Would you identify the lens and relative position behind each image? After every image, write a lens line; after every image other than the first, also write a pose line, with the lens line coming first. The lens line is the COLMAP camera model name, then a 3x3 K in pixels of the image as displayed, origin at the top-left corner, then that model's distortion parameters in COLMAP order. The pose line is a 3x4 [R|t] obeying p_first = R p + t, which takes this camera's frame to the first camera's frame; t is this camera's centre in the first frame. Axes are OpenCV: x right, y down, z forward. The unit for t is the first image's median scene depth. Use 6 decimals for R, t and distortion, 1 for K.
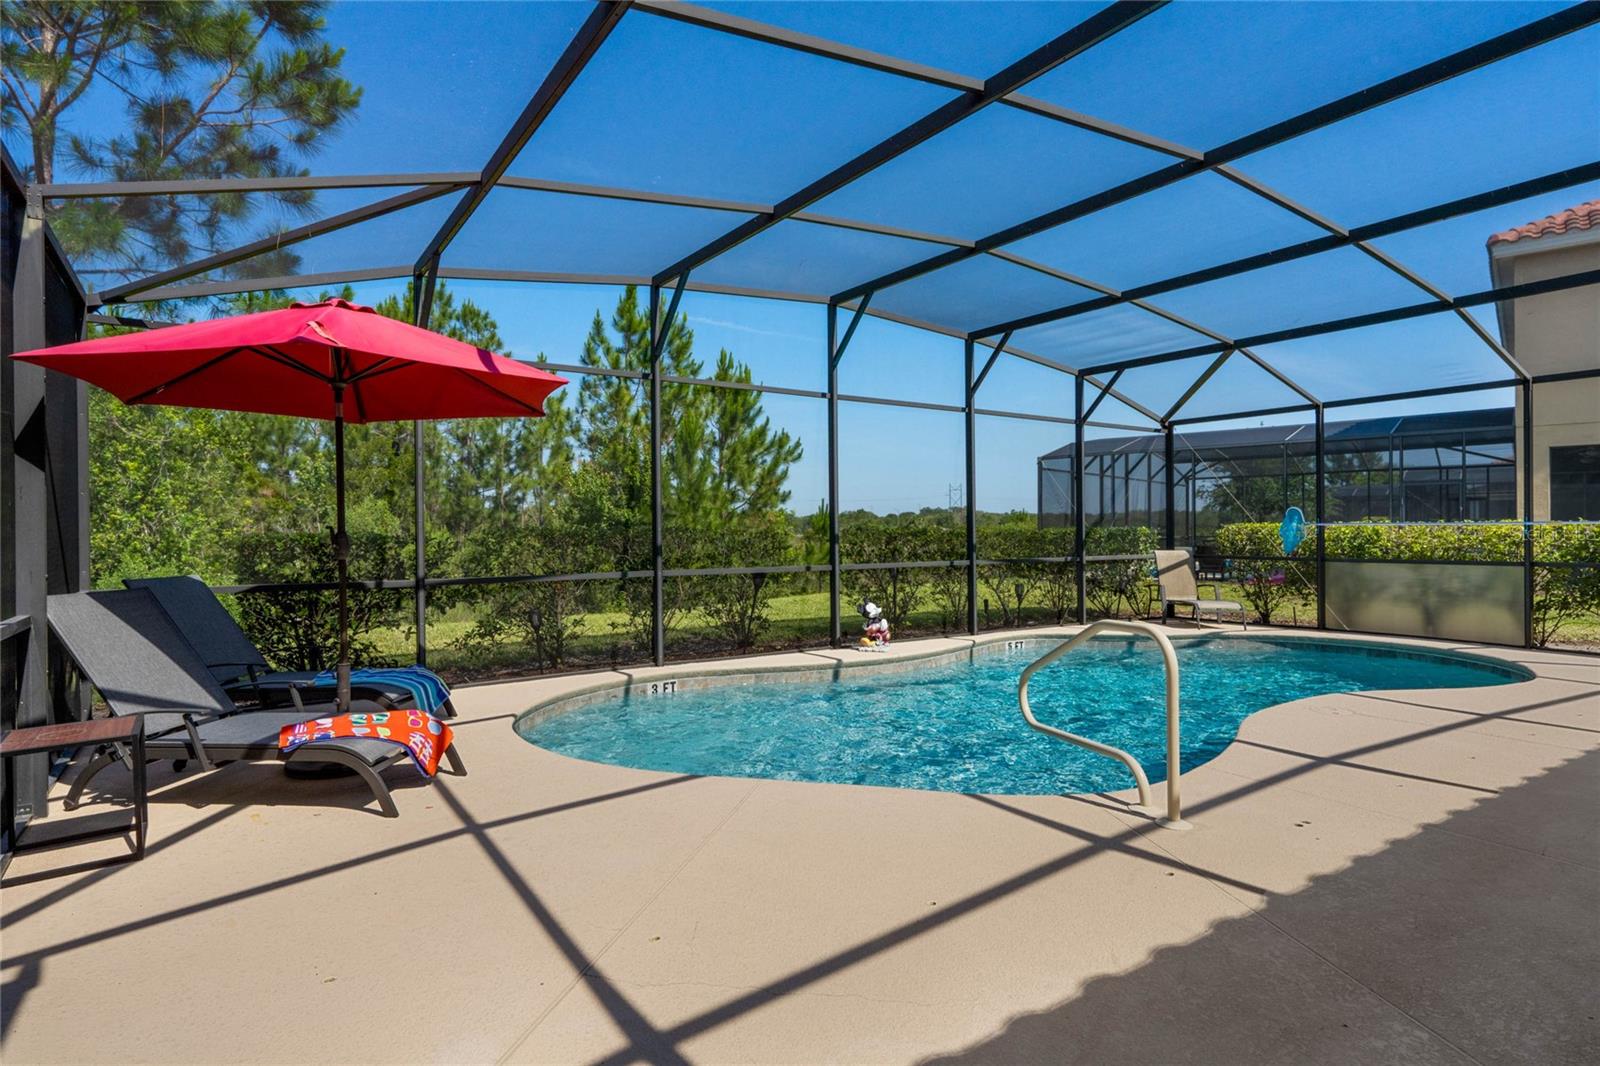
lens RADIAL K [[848.0, 0, 802.4], [0, 848.0, 531.4], [0, 0, 1]] dist [0.006336, 0.000254]
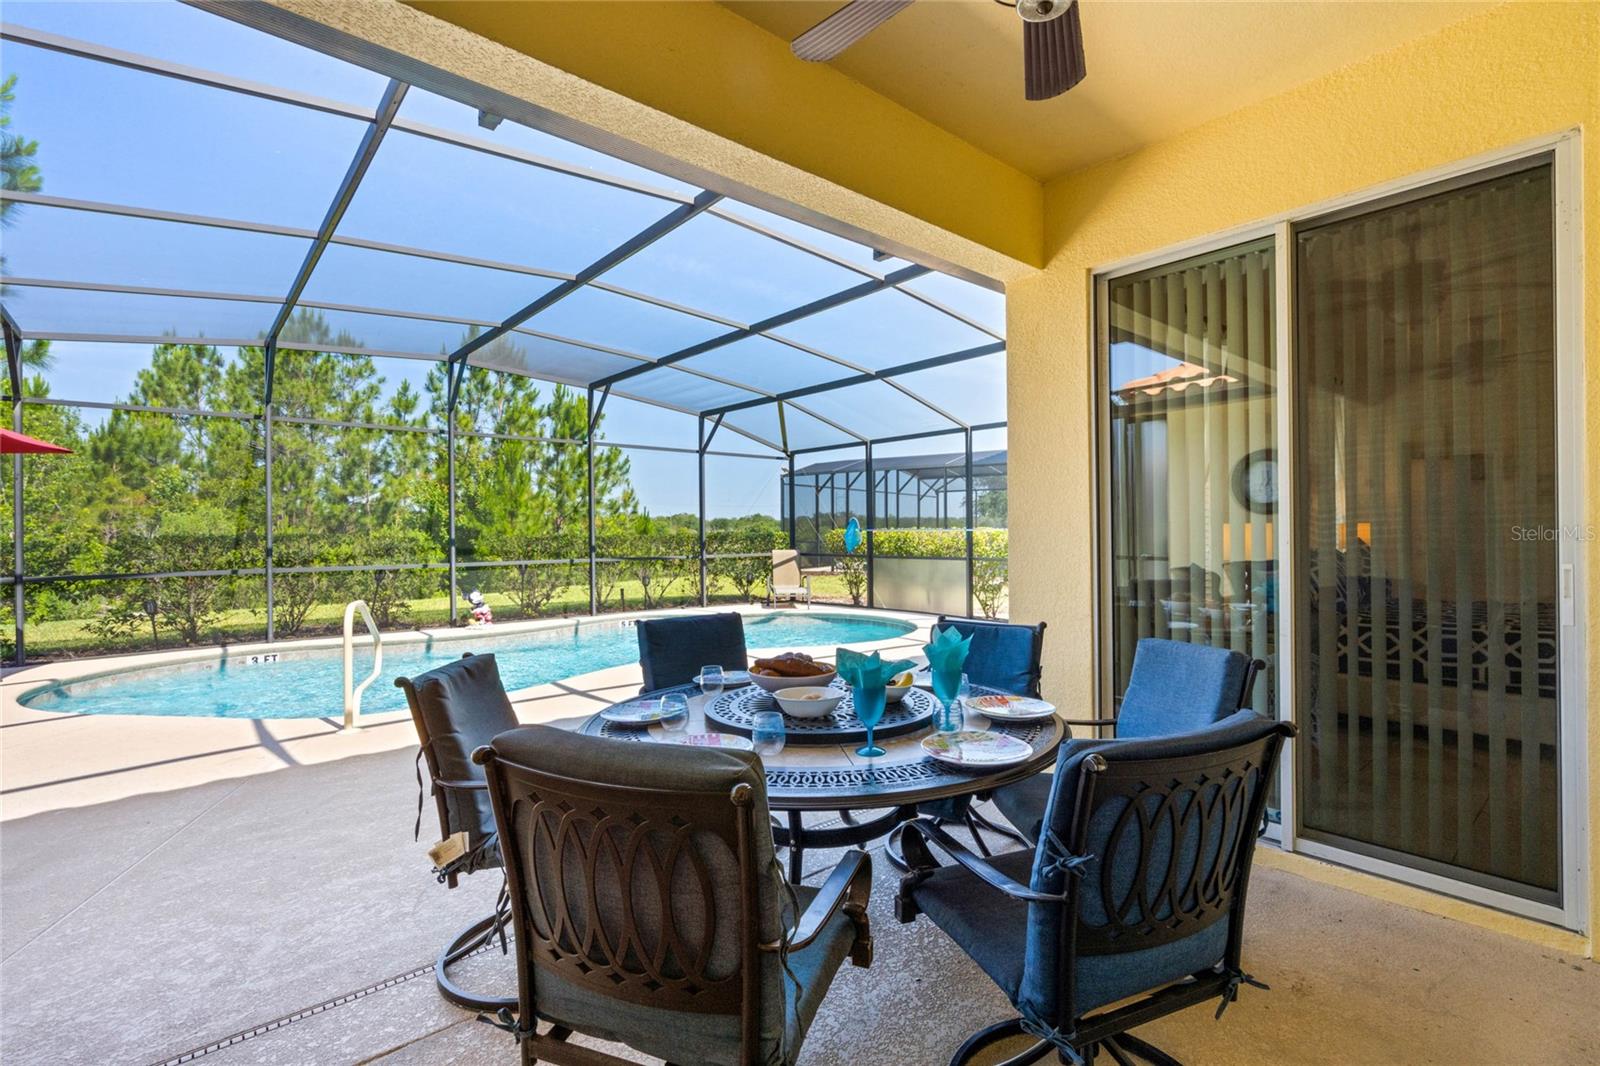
lens RADIAL K [[727.2, 0, 801.1], [0, 727.2, 533.3], [0, 0, 1]] dist [-0.001619, 0.000077]
pose [[0.993475, -0.001562, 0.114042, 0.363488], [0.001429, 0.999998, 0.001247, -0.005297], [-0.114043, -0.001076, 0.993475, -0.132784]]
